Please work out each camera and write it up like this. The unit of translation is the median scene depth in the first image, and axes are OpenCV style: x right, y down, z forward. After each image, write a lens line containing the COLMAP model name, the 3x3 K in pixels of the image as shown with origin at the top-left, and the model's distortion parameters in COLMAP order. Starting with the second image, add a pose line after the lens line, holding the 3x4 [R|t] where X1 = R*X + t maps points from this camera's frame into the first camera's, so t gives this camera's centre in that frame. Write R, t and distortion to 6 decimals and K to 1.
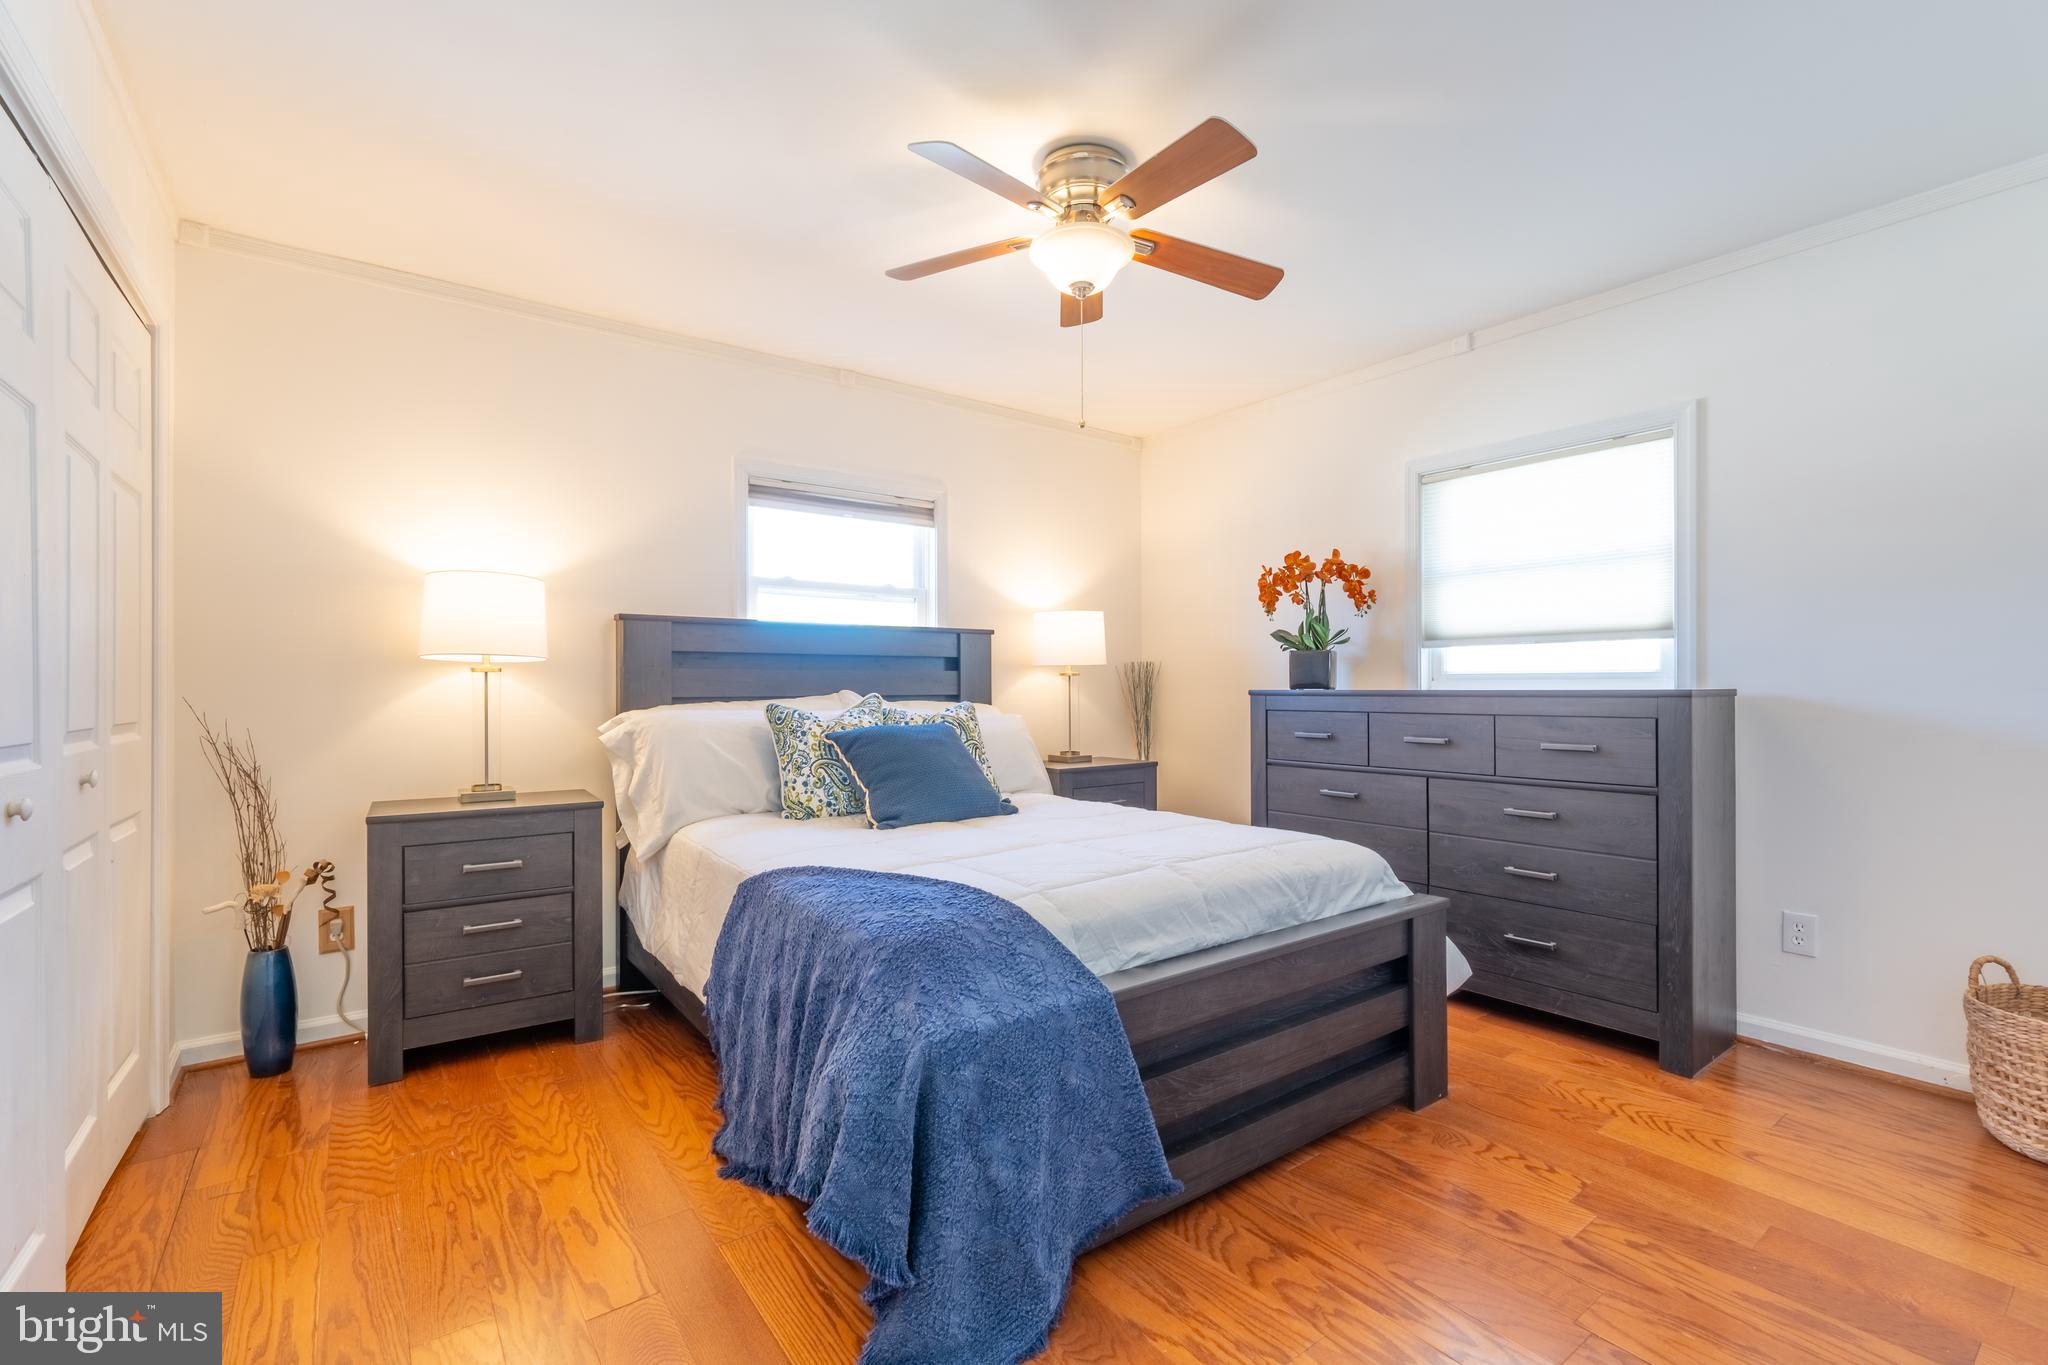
lens RADIAL K [[911.4, 0, 1030.7], [0, 911.4, 687.9], [0, 0, 1]] dist [-0.002656, -0.000459]
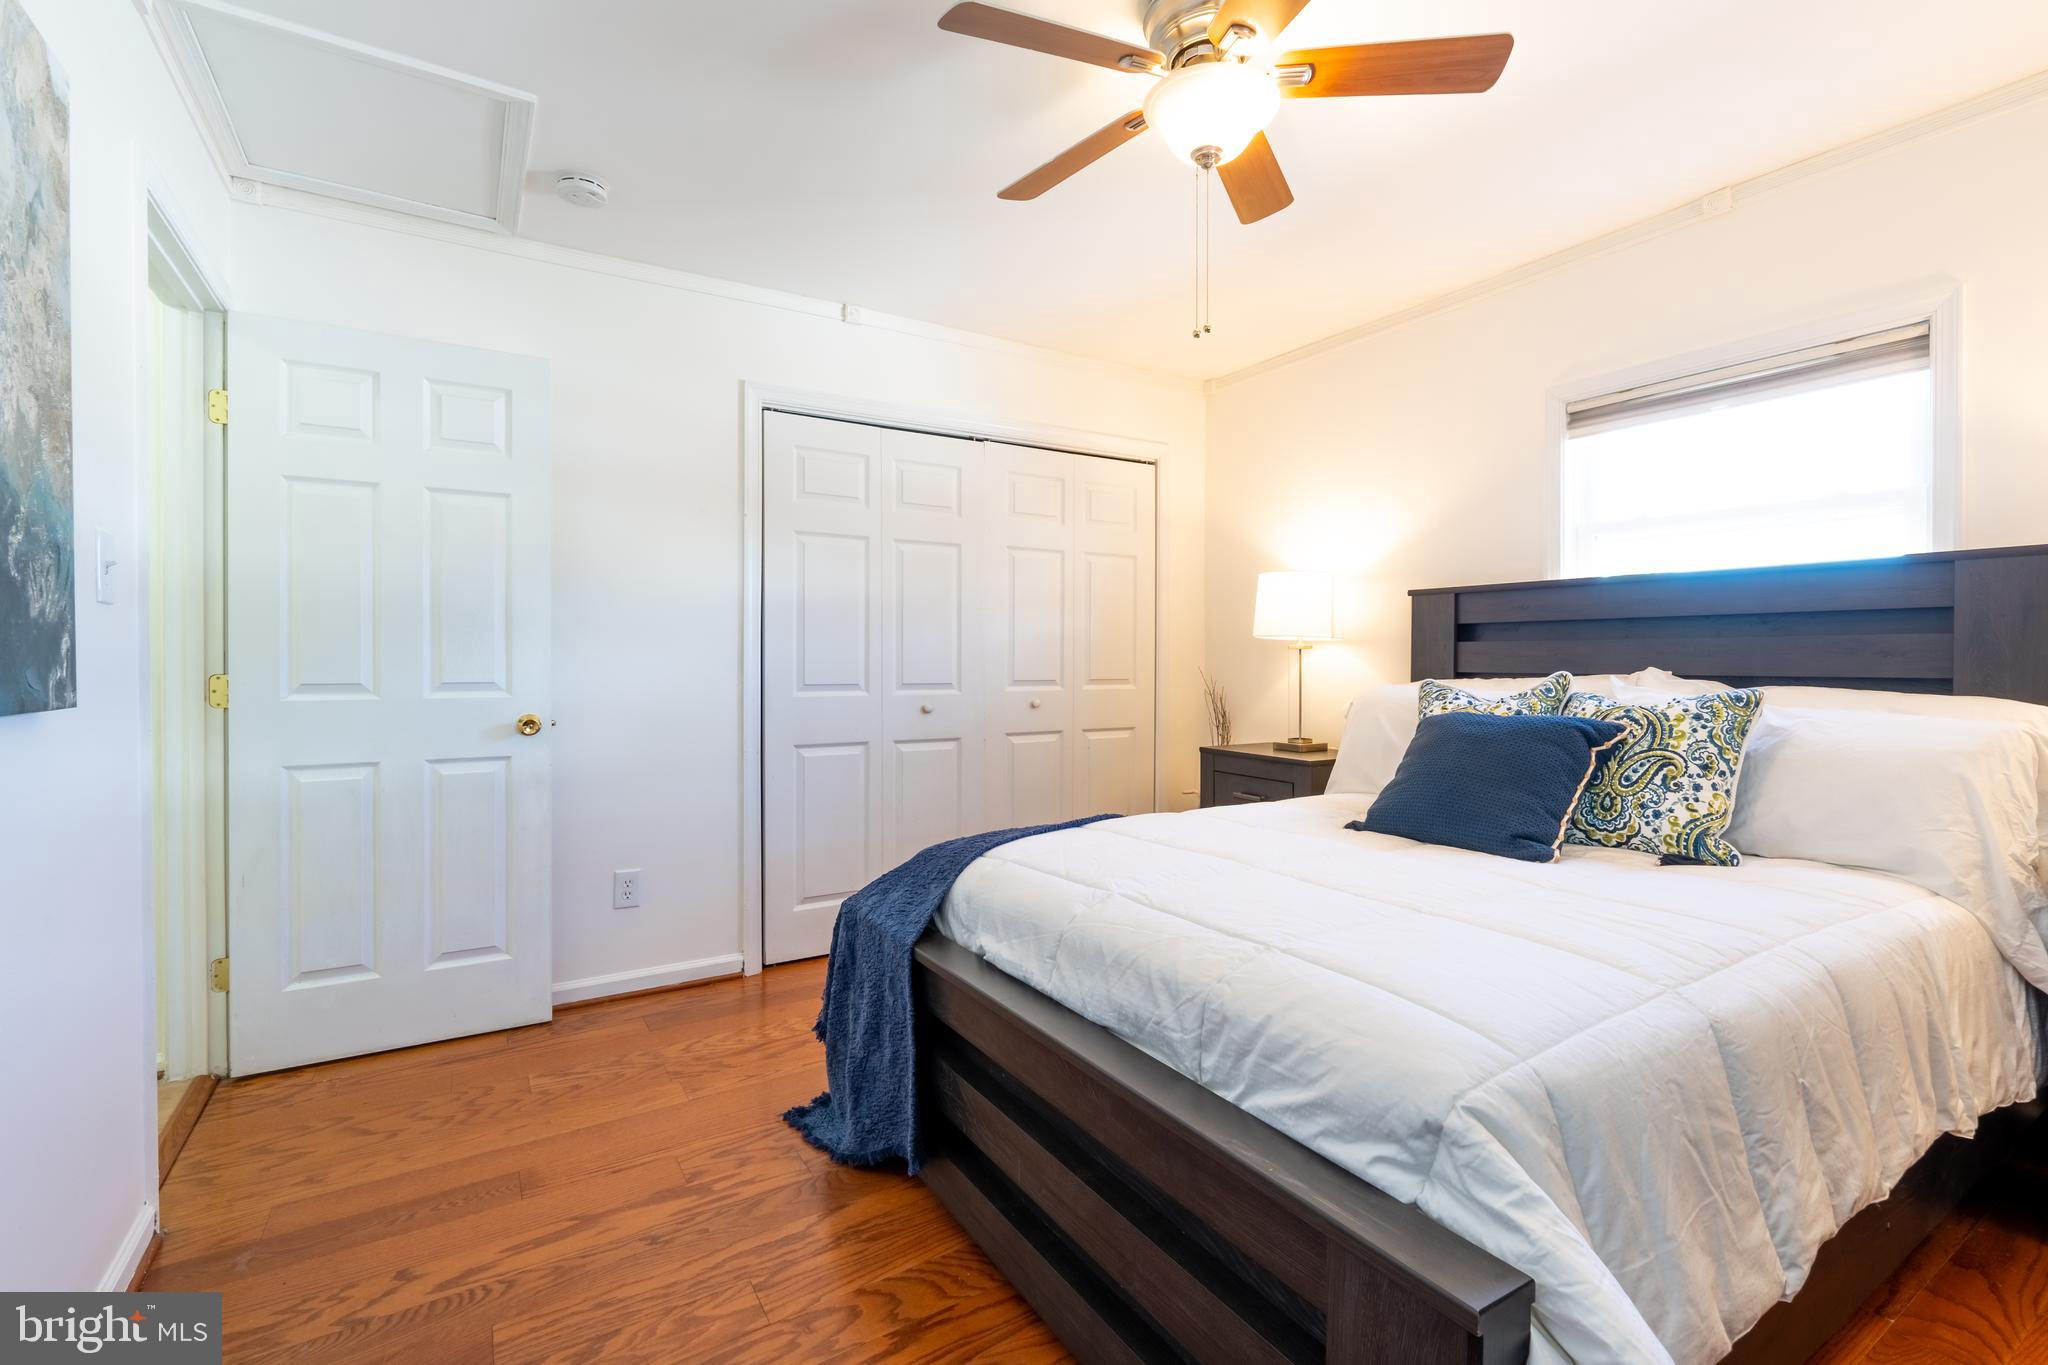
lens RADIAL K [[911.4, 0, 1031.9], [0, 911.4, 670.3], [0, 0, 1]] dist [-0.002656, -0.000459]
pose [[-0.096288, 0.013232, -0.995266, 0.715475], [-0.001977, 0.999907, 0.013485, -0.004908], [0.995352, 0.003266, -0.096253, 0.776833]]
